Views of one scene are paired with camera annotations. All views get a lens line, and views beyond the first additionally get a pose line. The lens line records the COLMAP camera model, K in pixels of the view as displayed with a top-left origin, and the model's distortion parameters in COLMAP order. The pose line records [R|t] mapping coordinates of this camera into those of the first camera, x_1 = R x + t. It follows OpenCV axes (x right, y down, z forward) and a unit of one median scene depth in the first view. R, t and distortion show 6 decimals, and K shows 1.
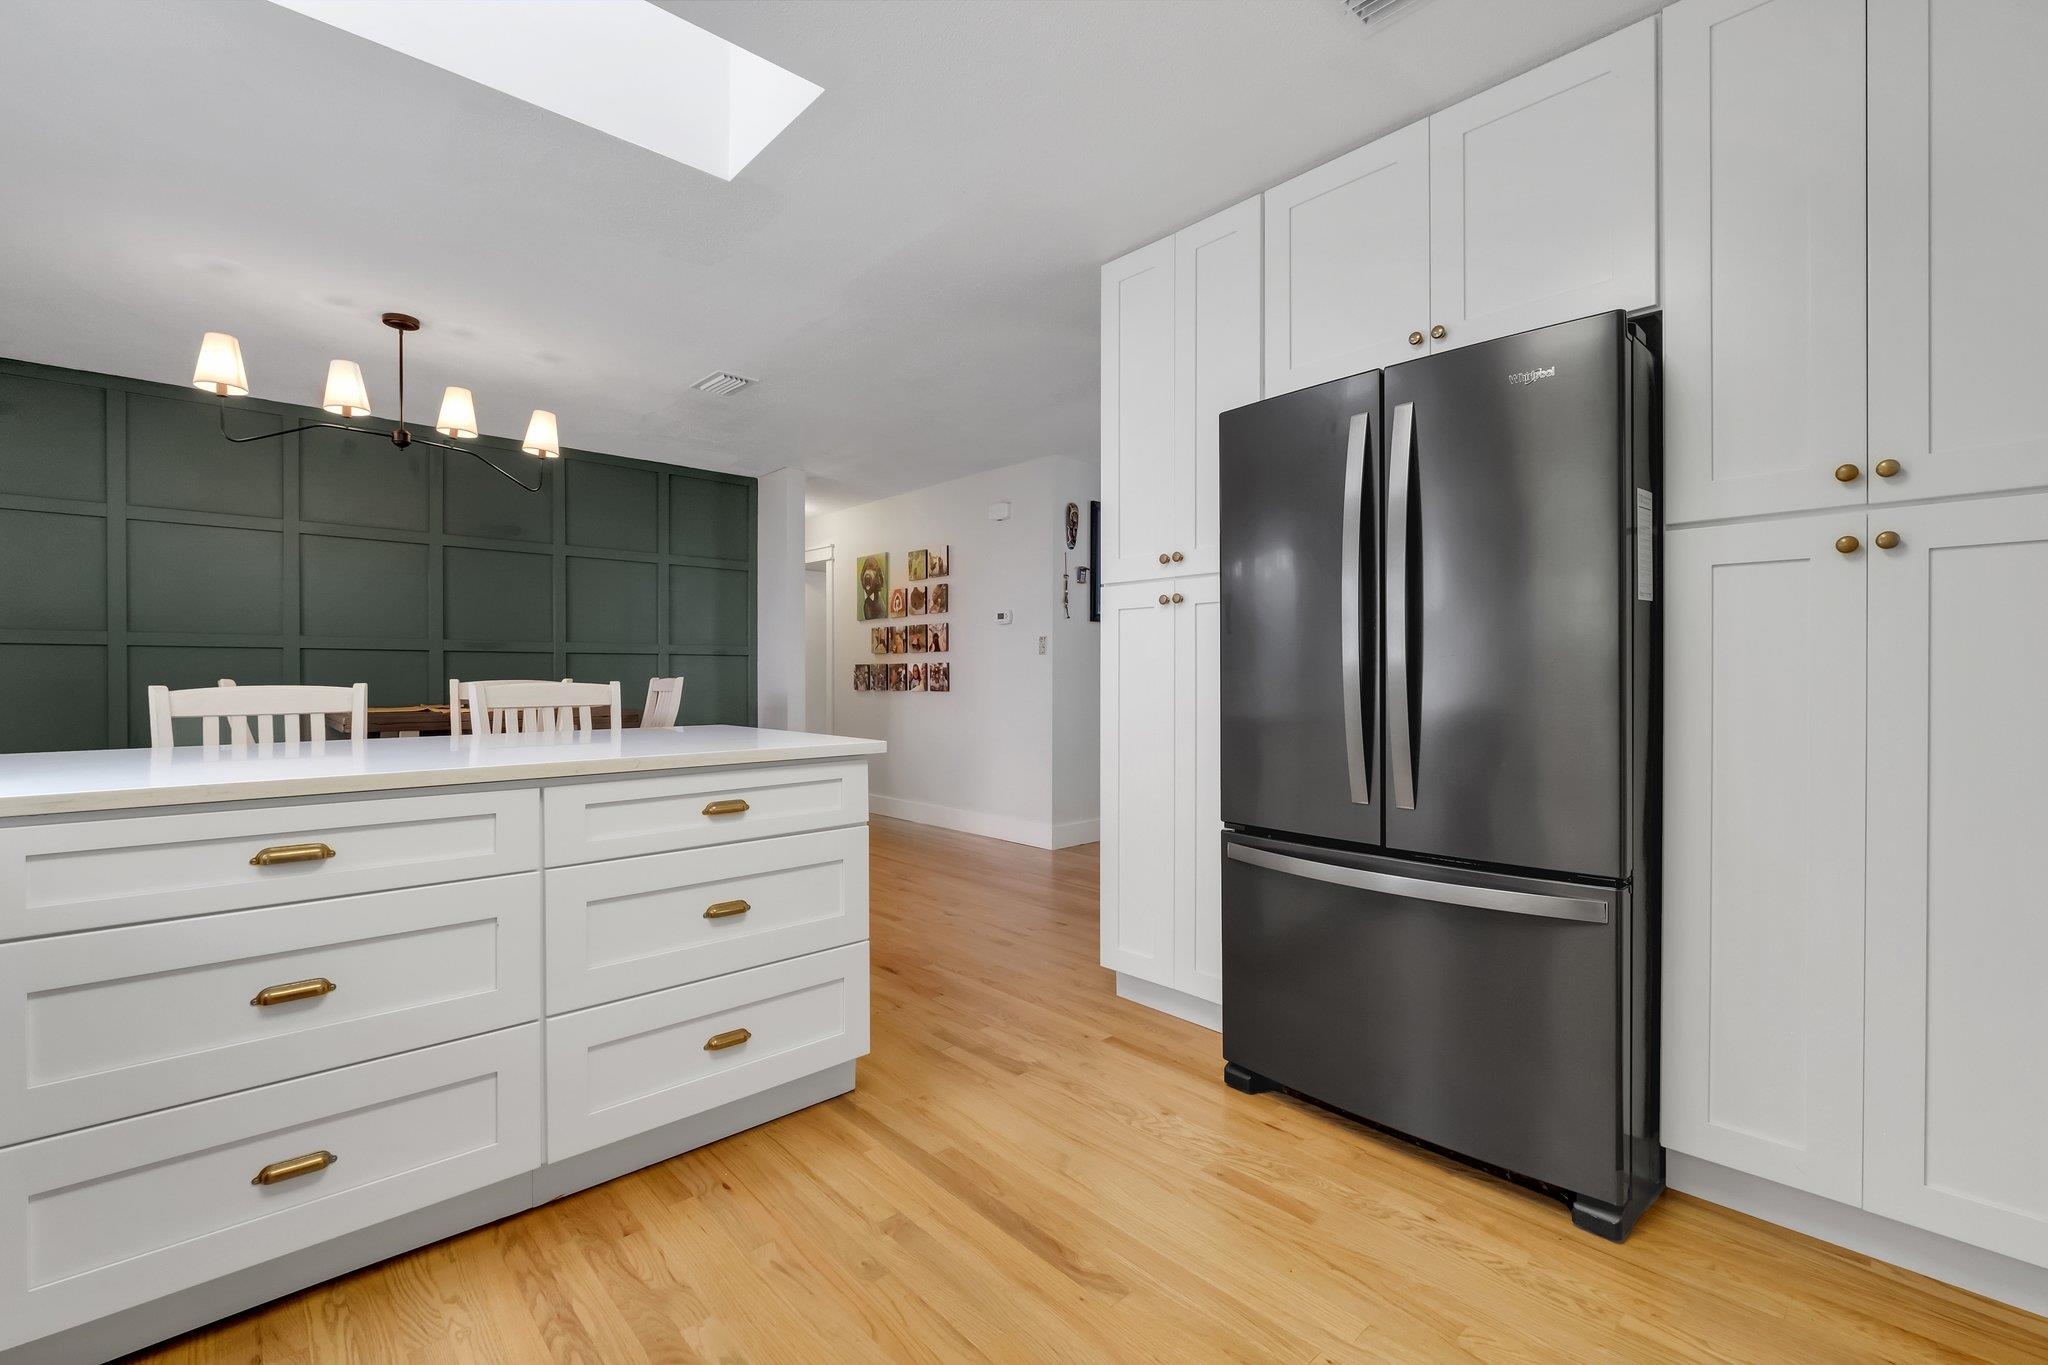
lens RADIAL K [[865.2, 0, 1020.4], [0, 865.2, 679.5], [0, 0, 1]] dist [0.008635, -0.000642]
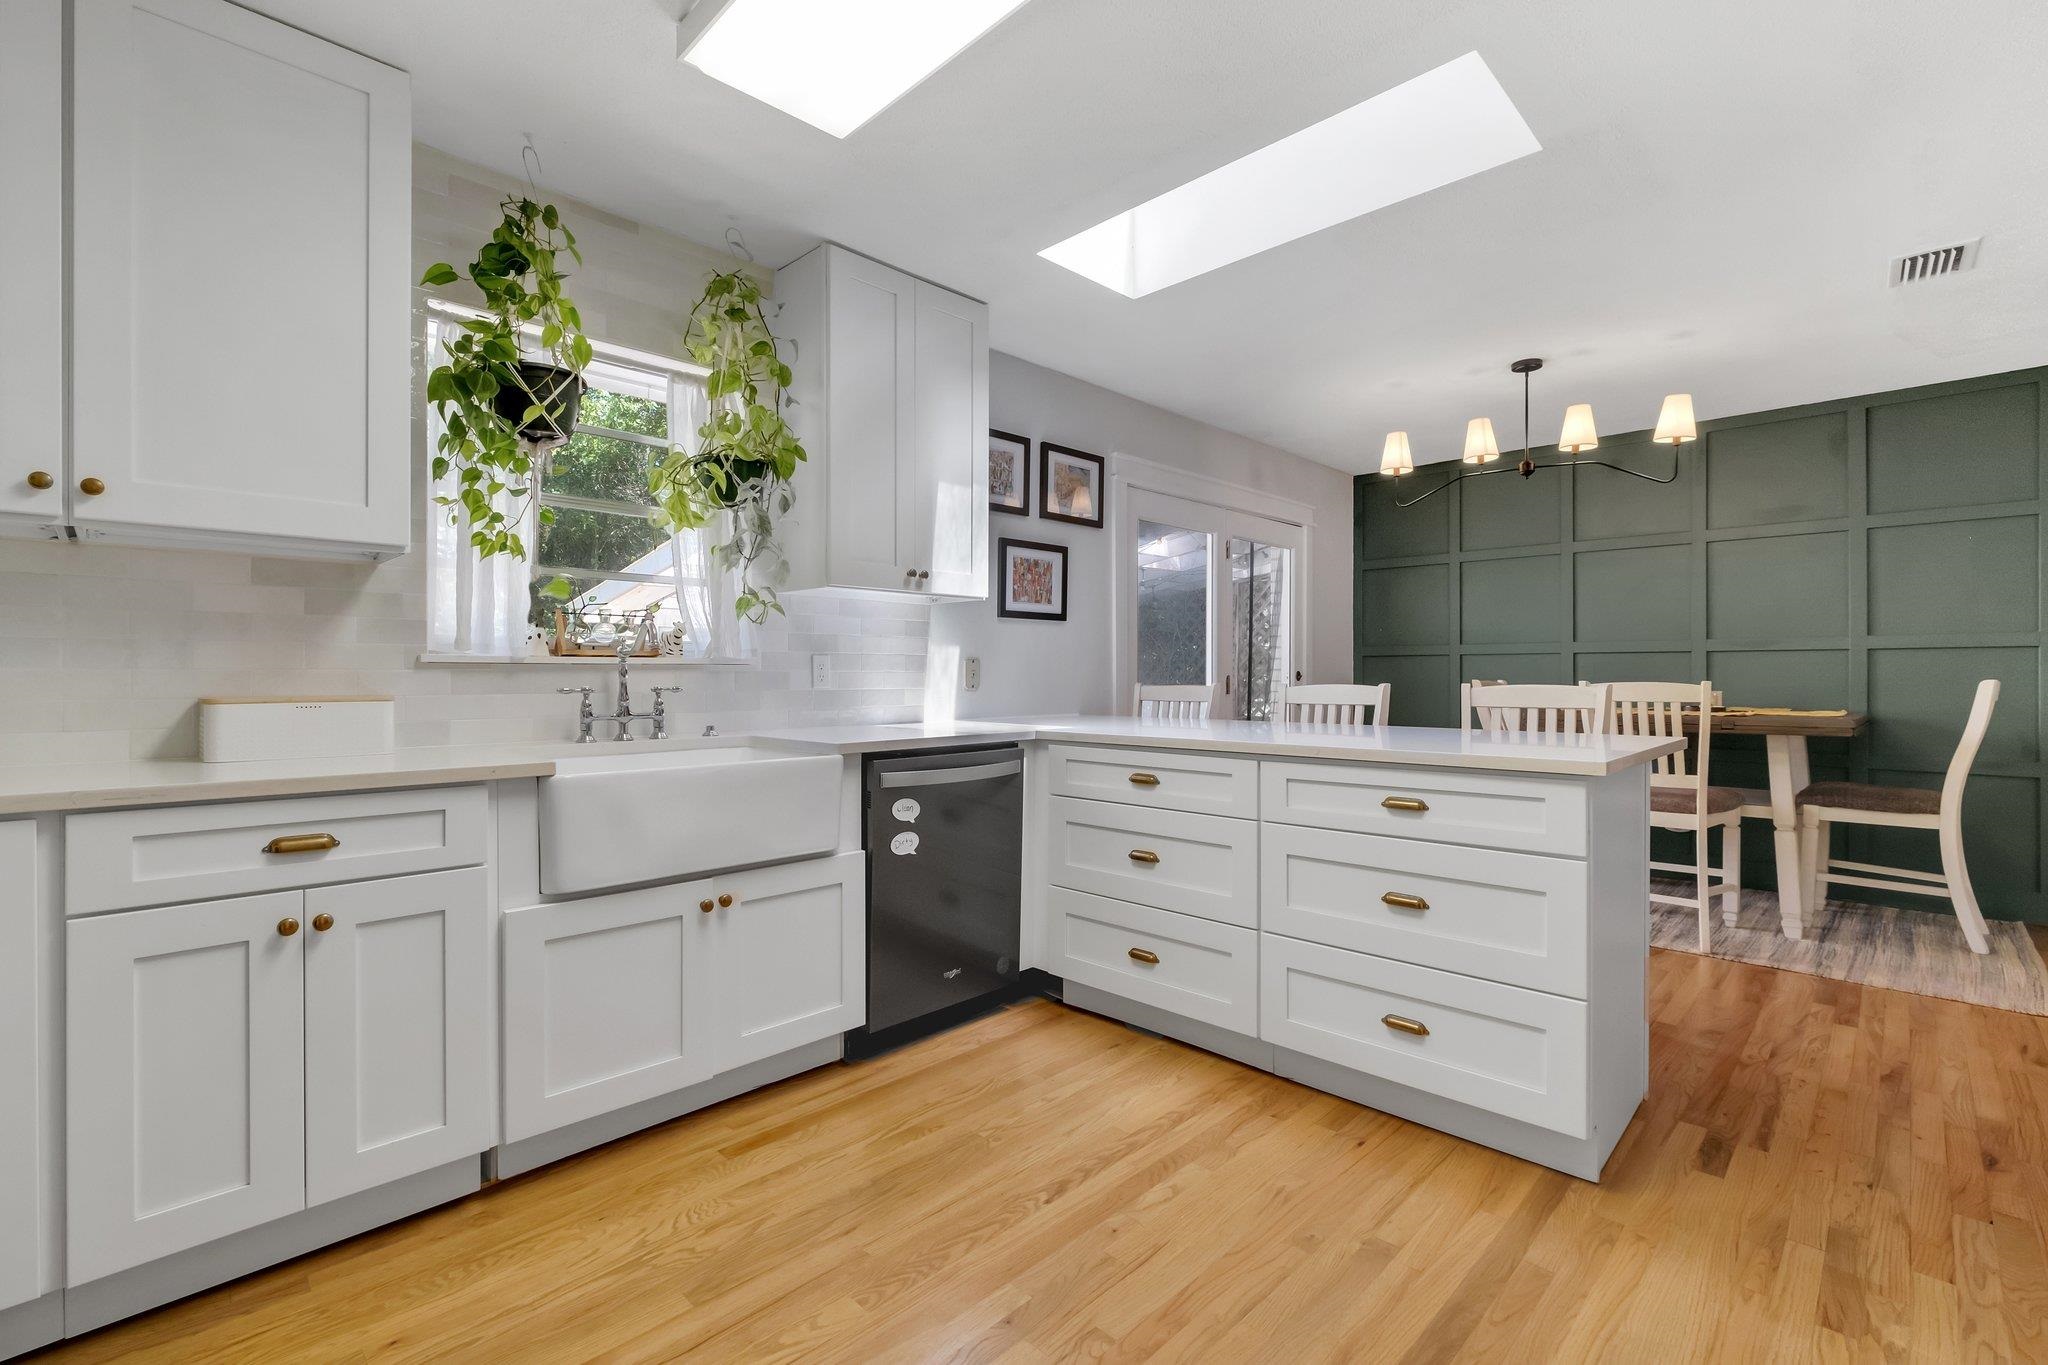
lens RADIAL K [[898.0, 0, 1025.2], [0, 898.0, 676.0], [0, 0, 1]] dist [-0.004577, 0.000630]
pose [[0.070685, 0.001452, -0.997498, 0.654099], [-0.004226, 0.999990, 0.001156, -0.006517], [0.997490, 0.004133, 0.070691, 0.424515]]
